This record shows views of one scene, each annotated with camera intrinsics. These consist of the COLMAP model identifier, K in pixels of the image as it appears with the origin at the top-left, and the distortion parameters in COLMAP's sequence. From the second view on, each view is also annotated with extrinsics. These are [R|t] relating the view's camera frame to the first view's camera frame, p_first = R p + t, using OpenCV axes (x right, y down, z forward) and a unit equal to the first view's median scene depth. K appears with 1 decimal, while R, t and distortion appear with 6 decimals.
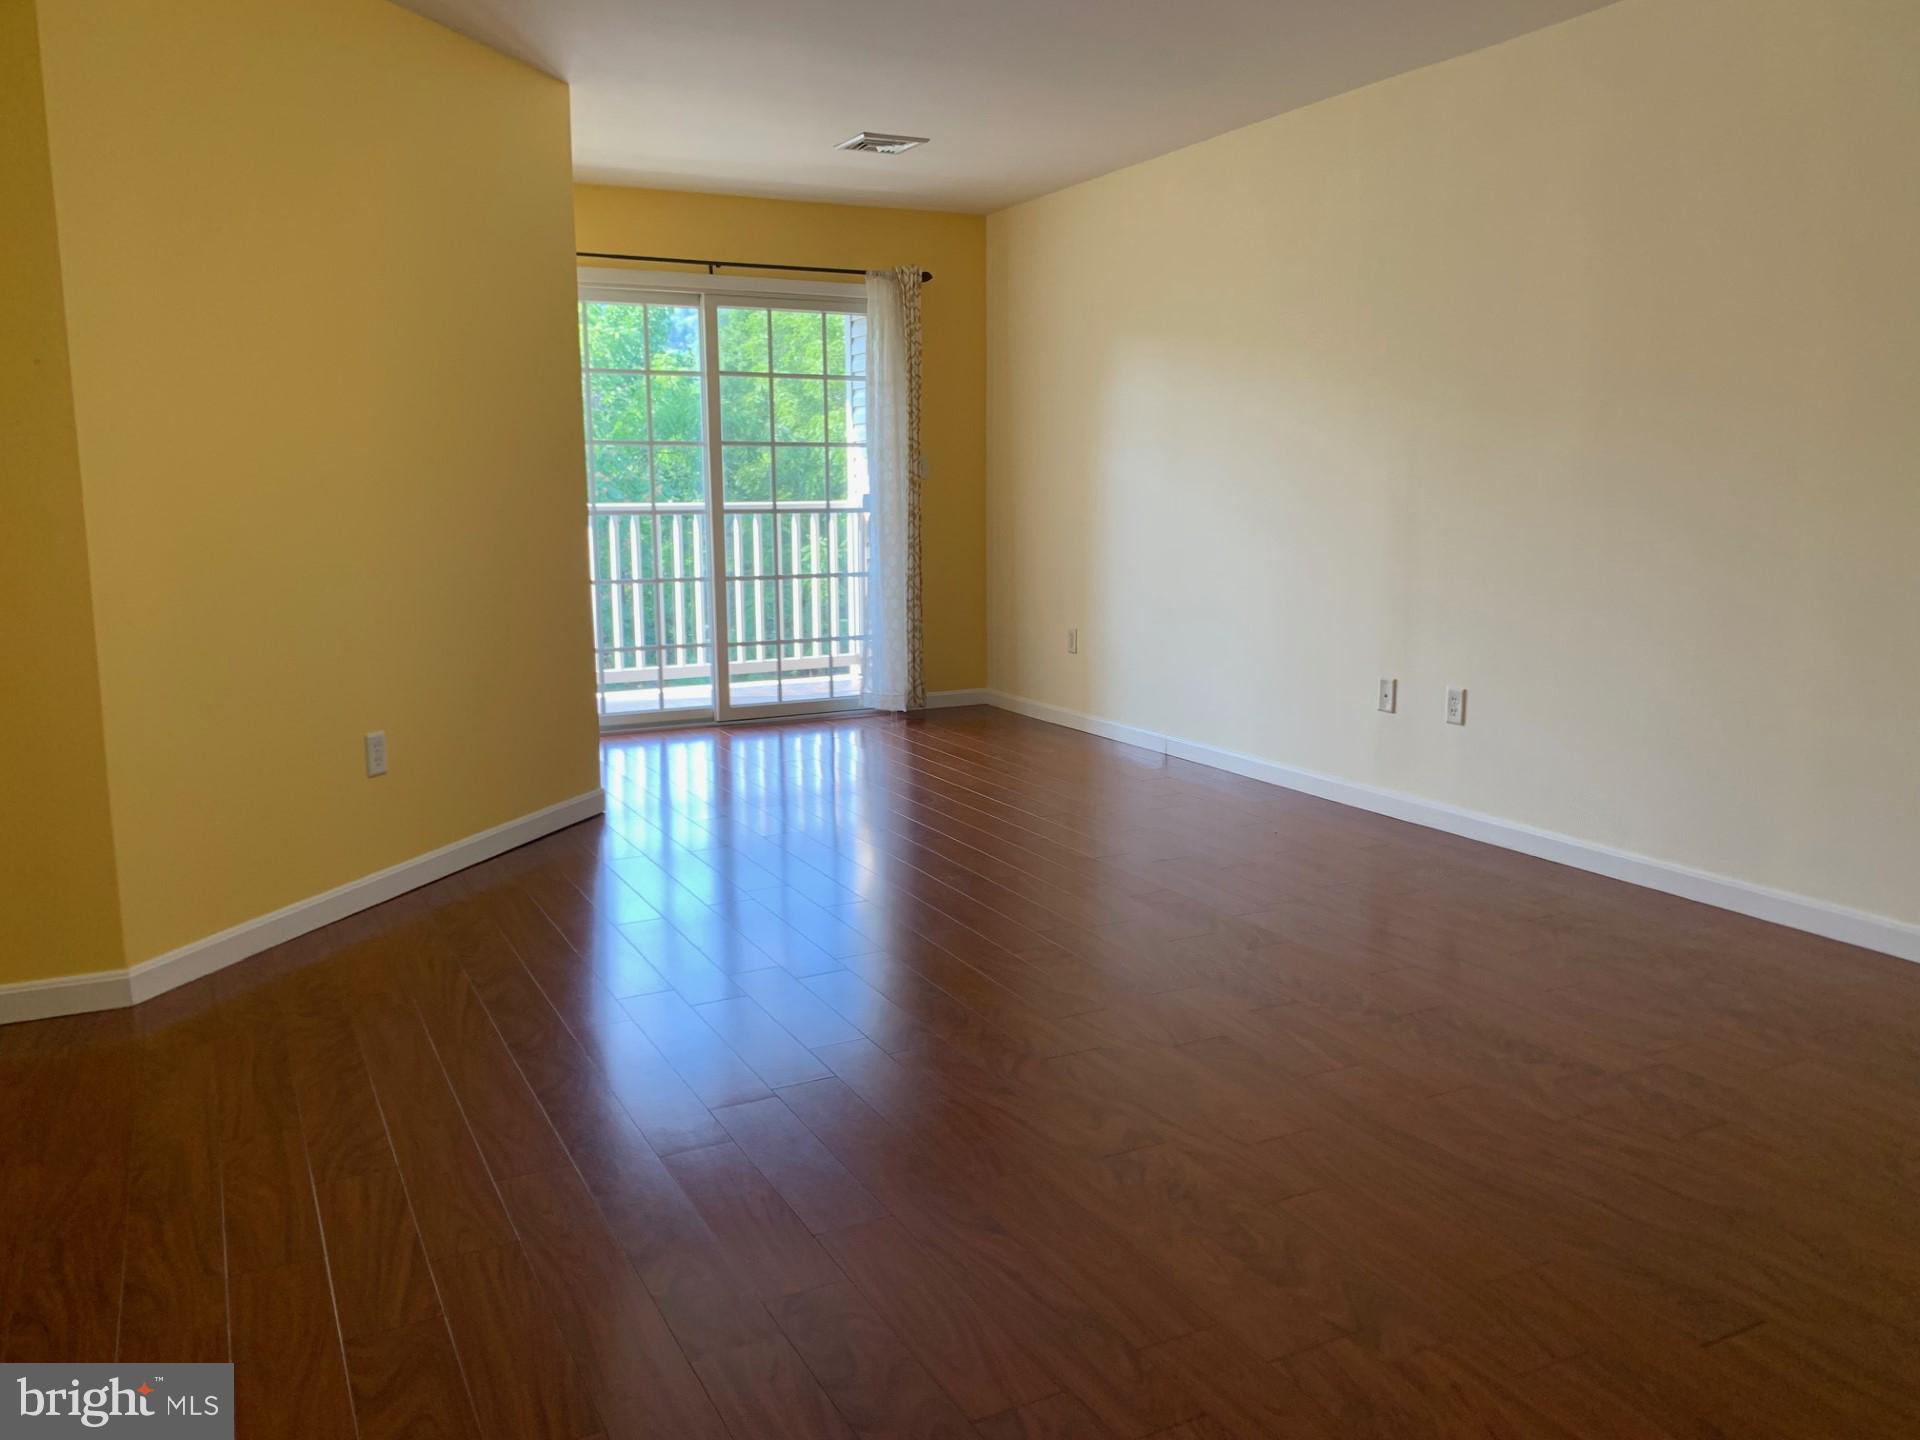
lens RADIAL K [[1477.5, 0, 960.0], [0, 1477.5, 720.0], [0, 0, 1]] dist [0.033722, -0.032777]
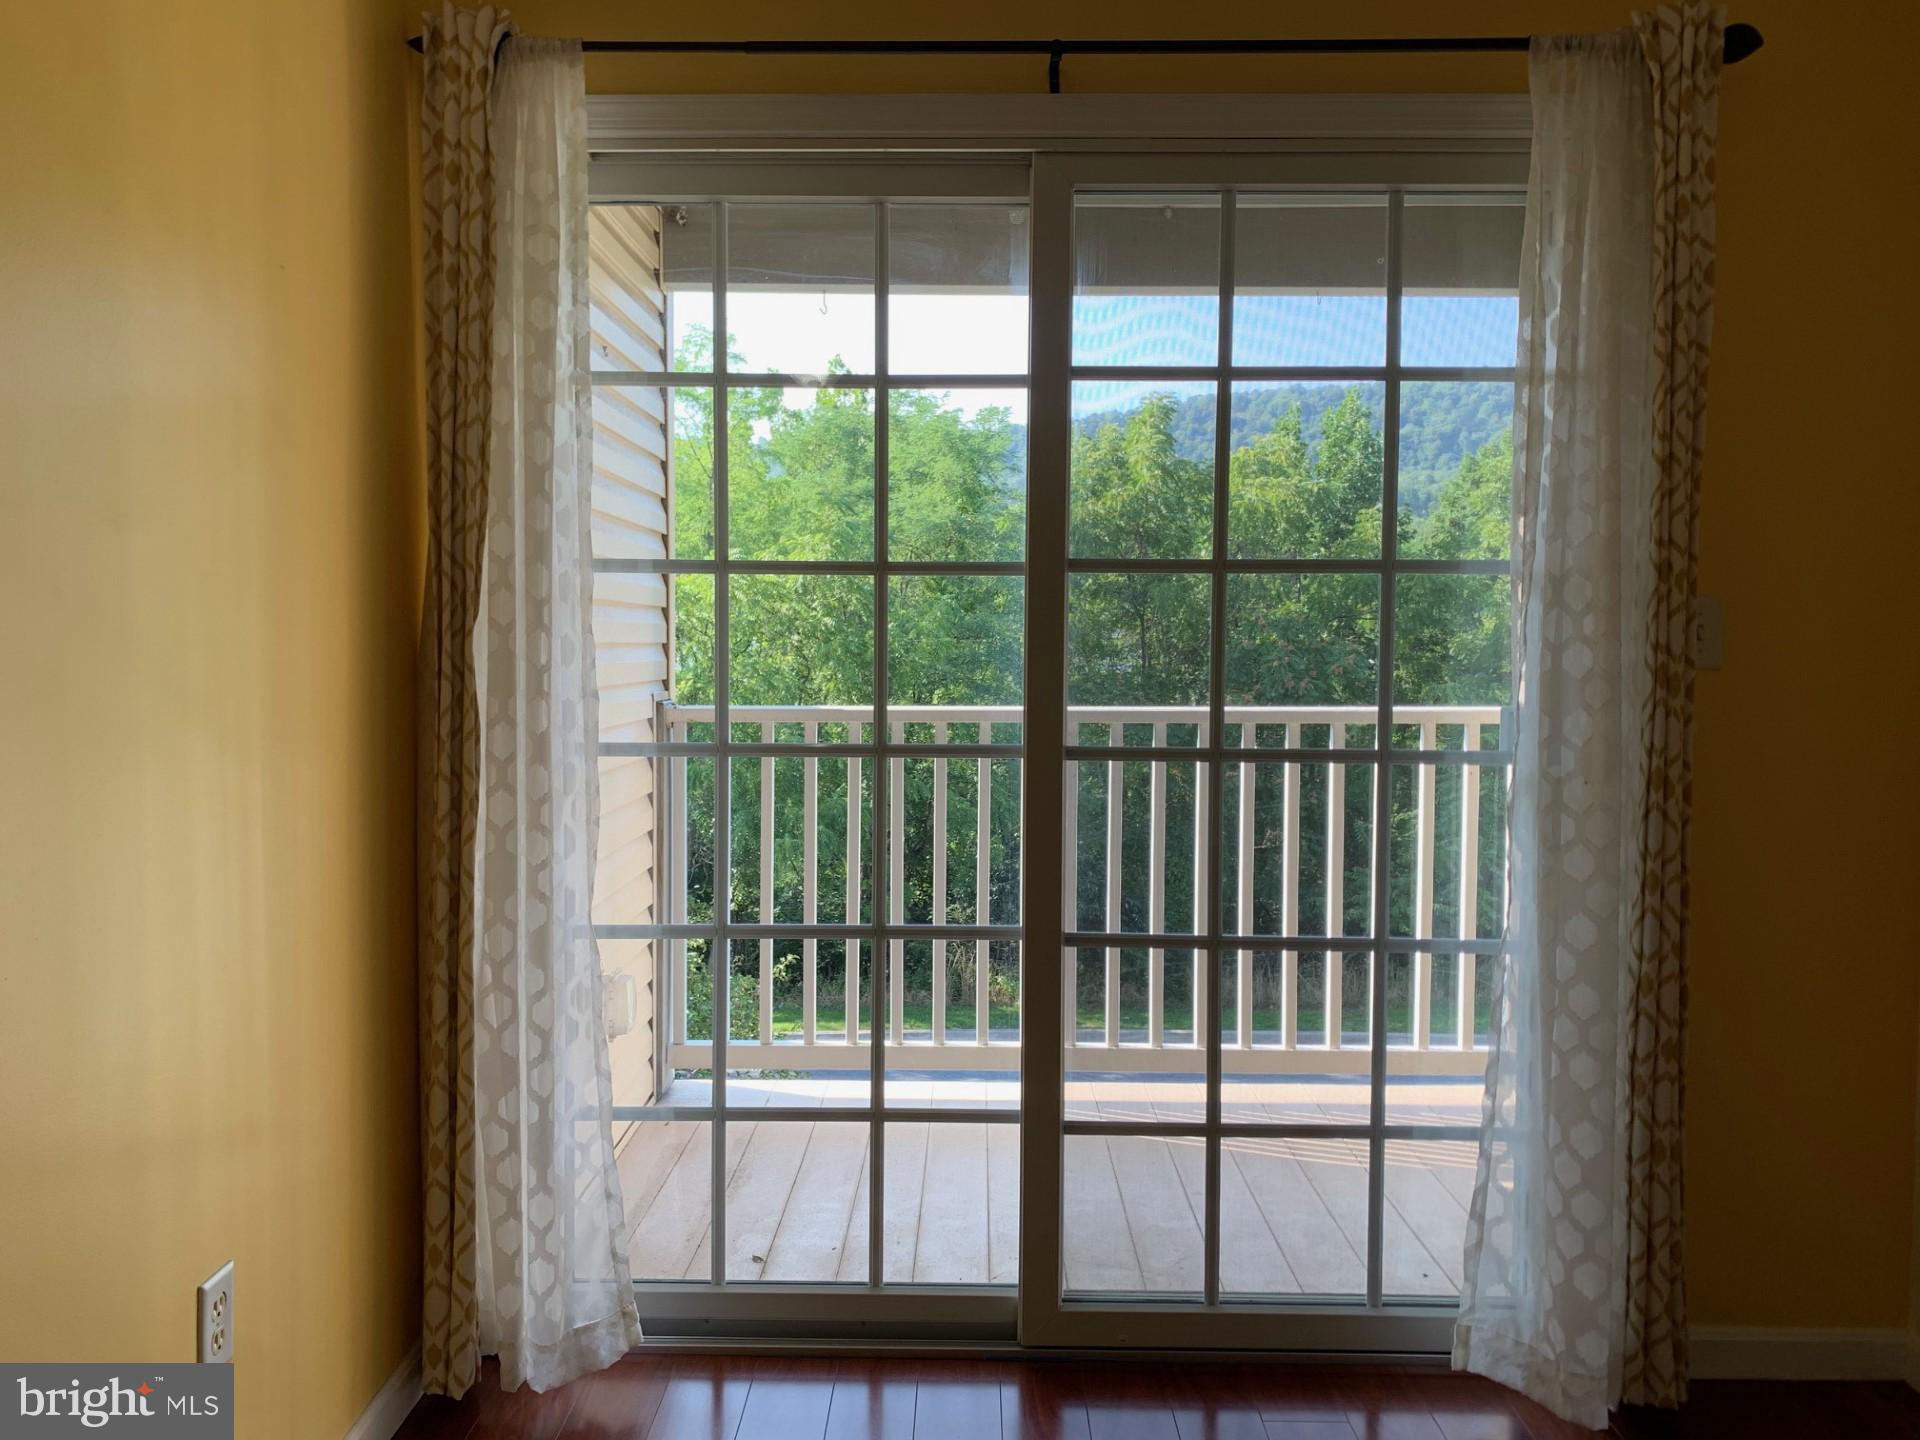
lens RADIAL K [[1477.5, 0, 960.0], [0, 1477.5, 720.0], [0, 0, 1]] dist [0.033722, -0.032777]
pose [[0.885693, 0.030718, -0.463254, -0.018305], [-0.081977, 0.992478, -0.090920, -0.112498], [0.456976, 0.118504, 0.881549, 0.661293]]
